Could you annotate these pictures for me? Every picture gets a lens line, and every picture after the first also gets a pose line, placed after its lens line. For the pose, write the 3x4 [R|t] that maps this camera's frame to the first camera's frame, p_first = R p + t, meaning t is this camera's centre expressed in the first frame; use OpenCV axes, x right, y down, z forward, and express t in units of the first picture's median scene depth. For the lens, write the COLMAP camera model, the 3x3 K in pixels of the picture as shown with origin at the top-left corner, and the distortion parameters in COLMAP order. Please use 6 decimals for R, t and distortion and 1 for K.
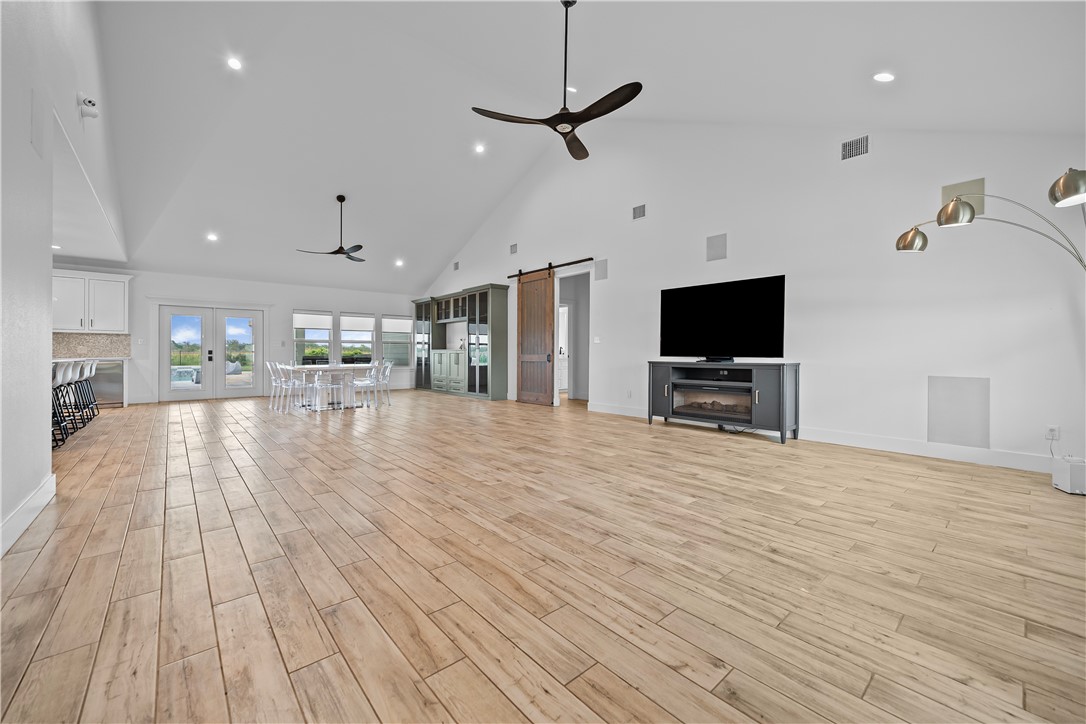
lens RADIAL K [[427.6, 0, 543.5], [0, 427.6, 352.5], [0, 0, 1]] dist [-0.013585, 0.004328]
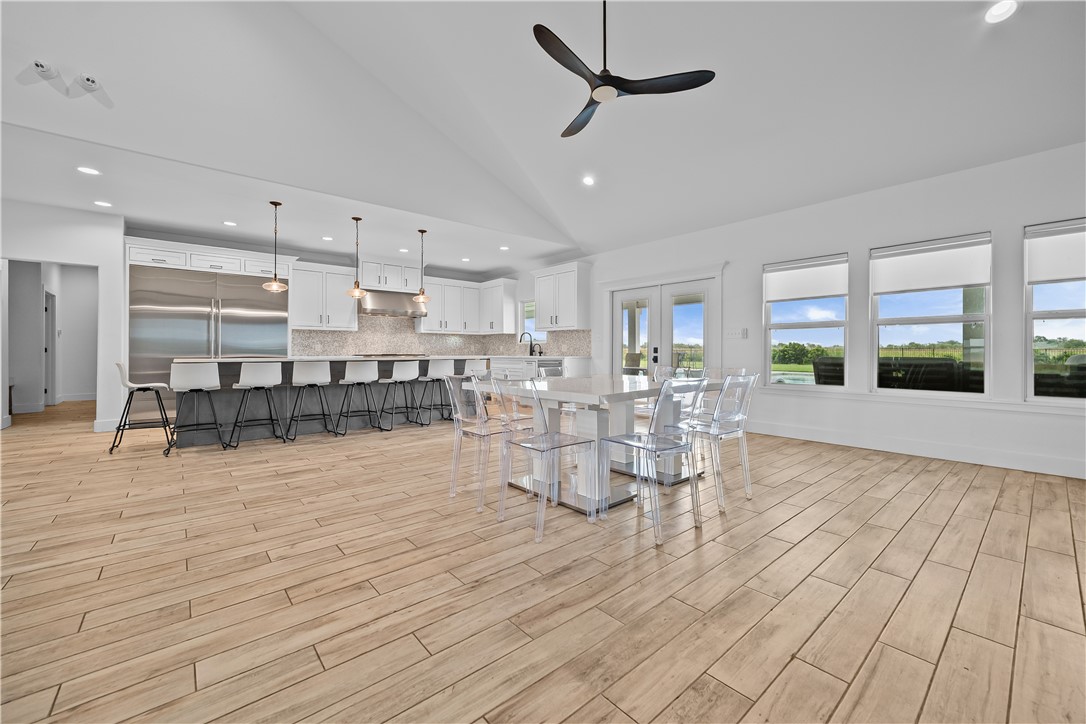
lens RADIAL K [[433.9, 0, 542.3], [0, 433.9, 349.8], [0, 0, 1]] dist [-0.016656, 0.006373]
pose [[-0.014970, -0.002938, -0.999884, -0.077924], [0.004461, 0.999986, -0.003005, 0.000124], [0.999878, -0.004506, -0.014957, 0.836232]]
